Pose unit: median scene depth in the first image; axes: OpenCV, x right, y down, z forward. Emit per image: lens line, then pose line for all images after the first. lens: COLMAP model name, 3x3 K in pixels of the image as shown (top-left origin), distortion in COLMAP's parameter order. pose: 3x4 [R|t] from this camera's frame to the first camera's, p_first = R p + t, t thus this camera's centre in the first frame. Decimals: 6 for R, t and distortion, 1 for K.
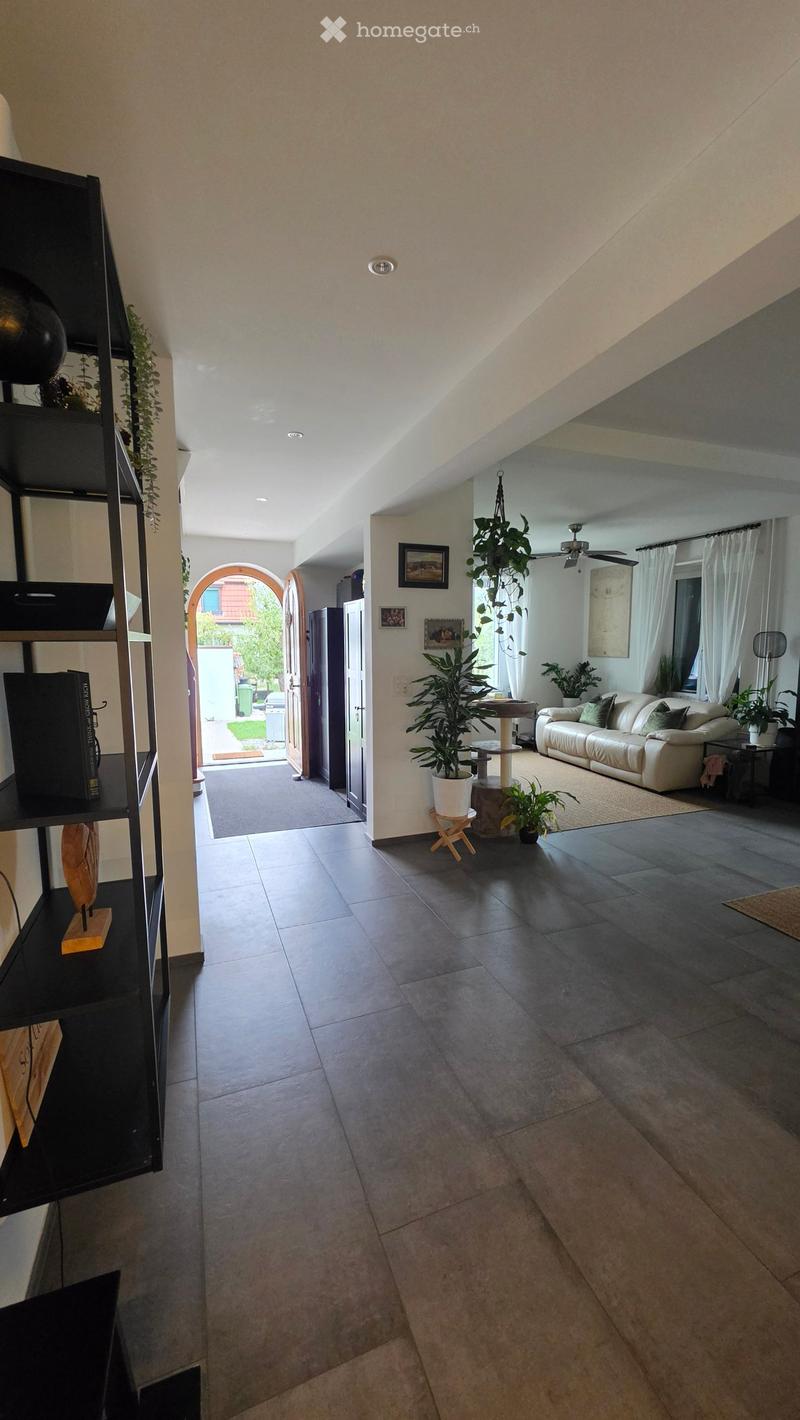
lens RADIAL K [[570.6, 0, 405.1], [0, 570.6, 705.1], [0, 0, 1]] dist [-0.003070, -0.000040]
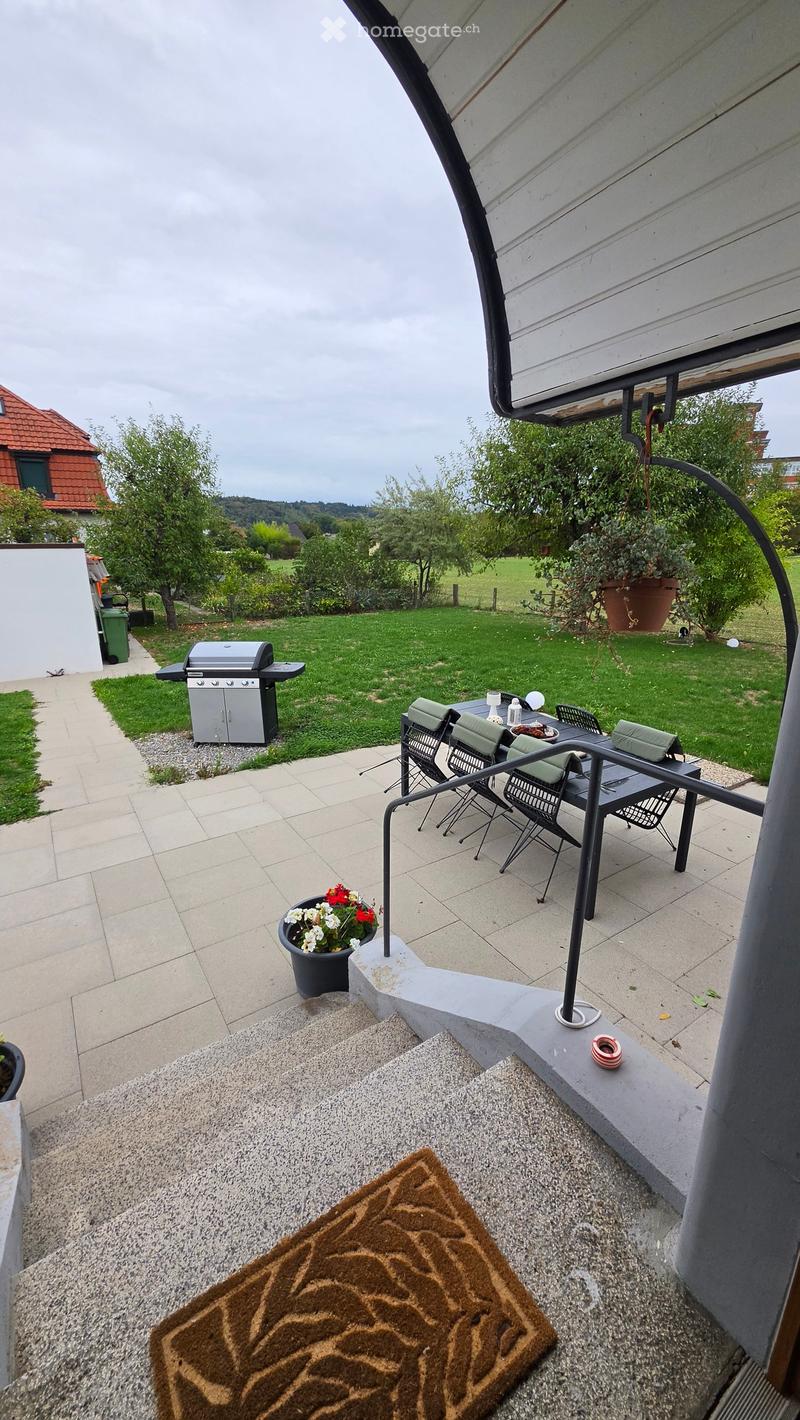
lens RADIAL K [[570.6, 0, 405.1], [0, 570.6, 705.1], [0, 0, 1]] dist [-0.003070, -0.000040]
pose [[0.975955, -0.062676, 0.208769, -0.110218], [0.025944, 0.984362, 0.174238, -0.033476], [-0.216425, -0.164632, 0.962318, 0.327480]]
